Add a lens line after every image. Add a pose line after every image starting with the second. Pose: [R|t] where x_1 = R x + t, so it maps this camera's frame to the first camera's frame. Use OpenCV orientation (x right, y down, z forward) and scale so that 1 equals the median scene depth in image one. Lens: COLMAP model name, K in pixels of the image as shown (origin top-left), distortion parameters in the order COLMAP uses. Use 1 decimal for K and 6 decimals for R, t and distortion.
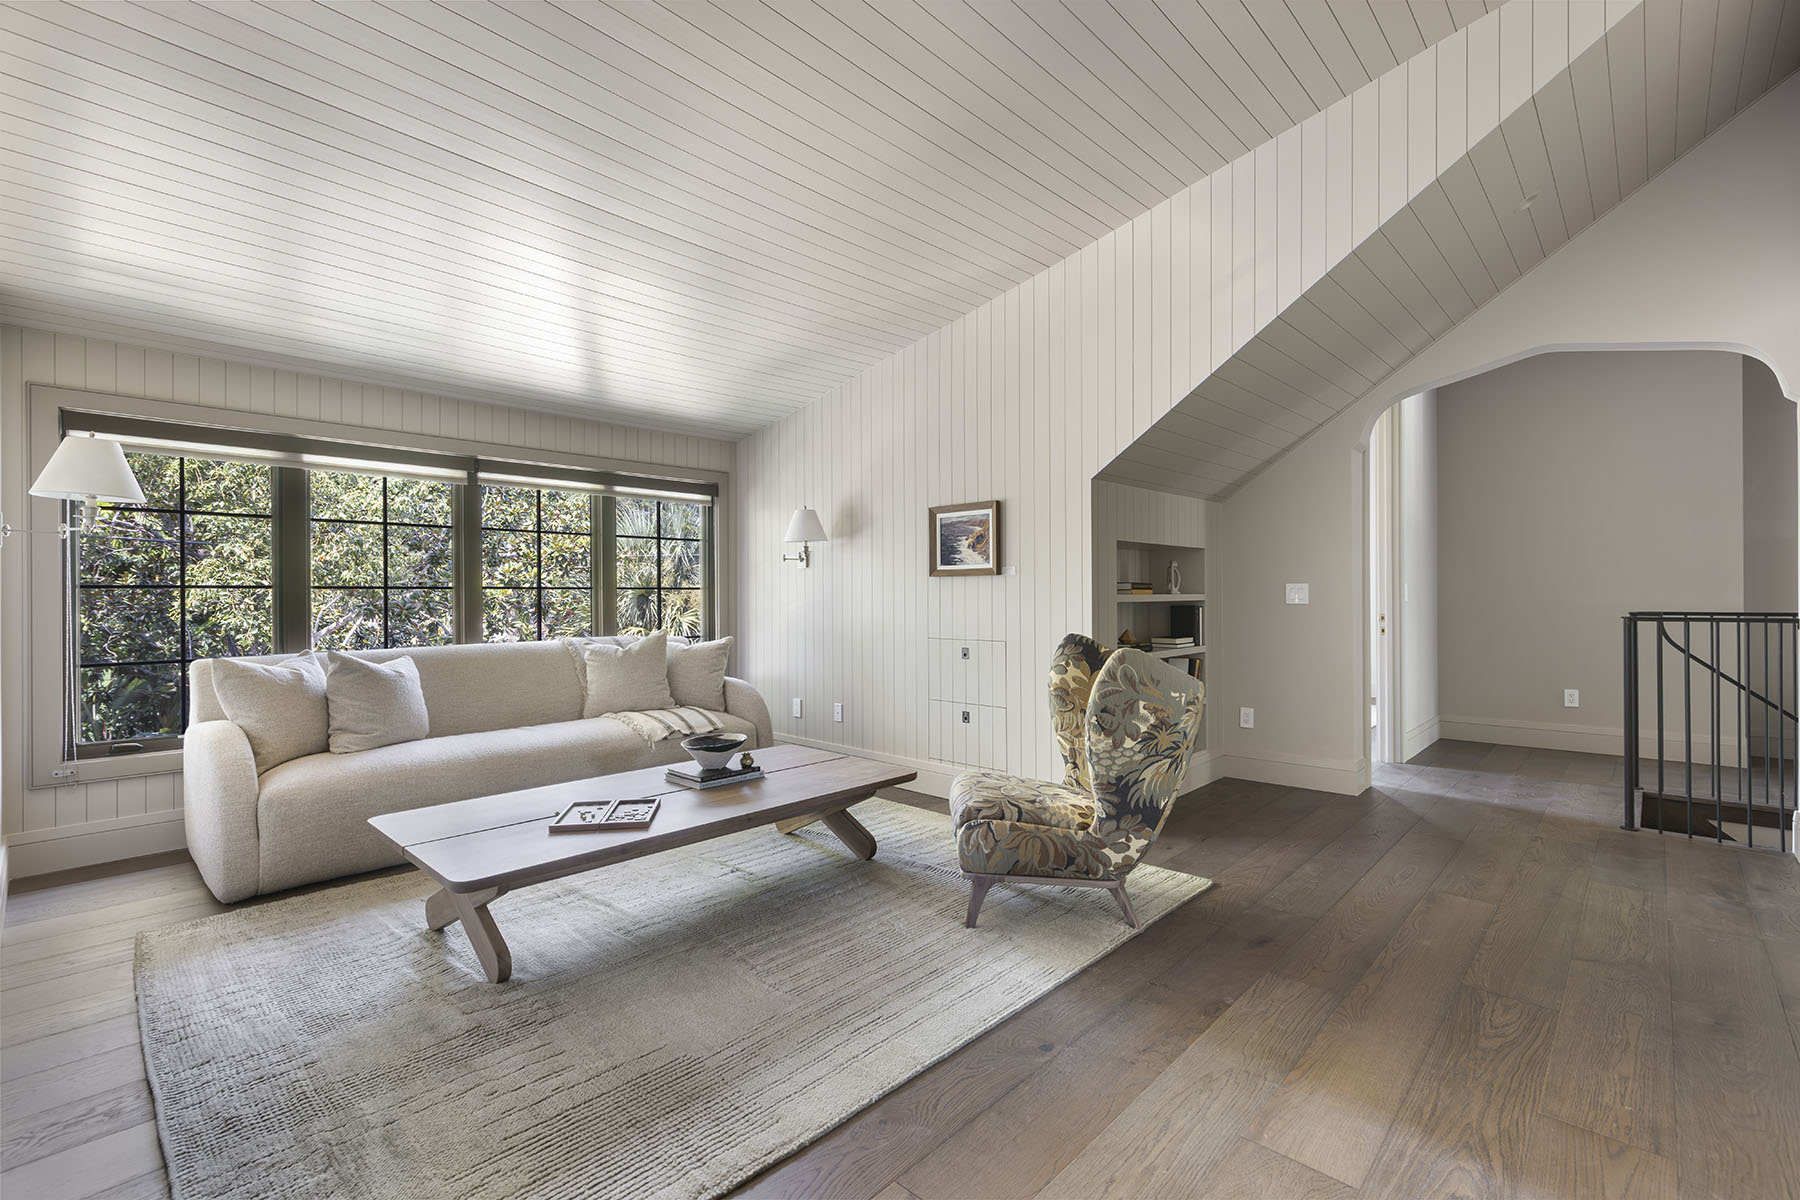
lens RADIAL K [[815.6, 0, 908.1], [0, 815.6, 586.7], [0, 0, 1]] dist [0.001963, -0.000157]
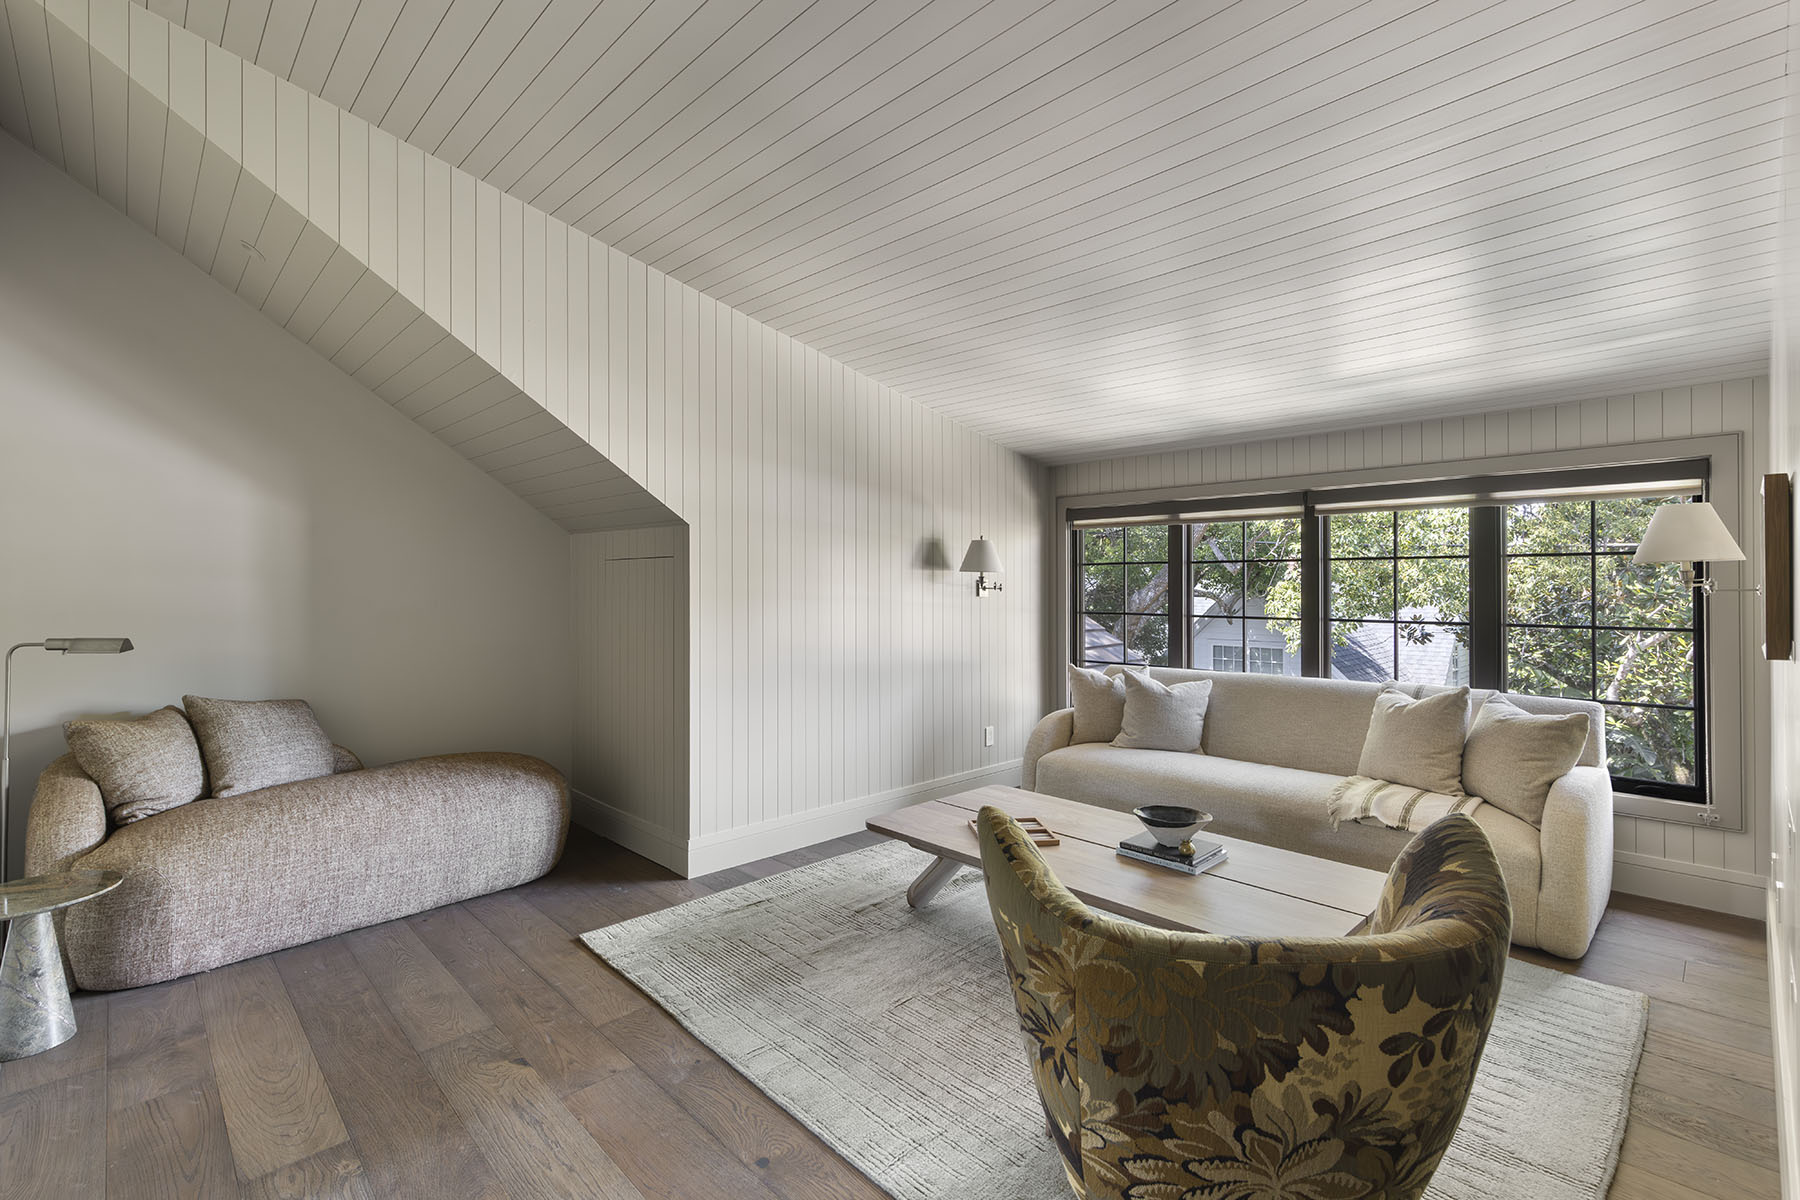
lens RADIAL K [[815.6, 0, 908.1], [0, 815.6, 586.7], [0, 0, 1]] dist [0.001963, -0.000157]
pose [[-0.048691, -0.029384, -0.998382, 0.519610], [-0.024631, 0.999299, -0.028209, -0.001532], [0.998510, 0.023218, -0.049381, 0.611381]]
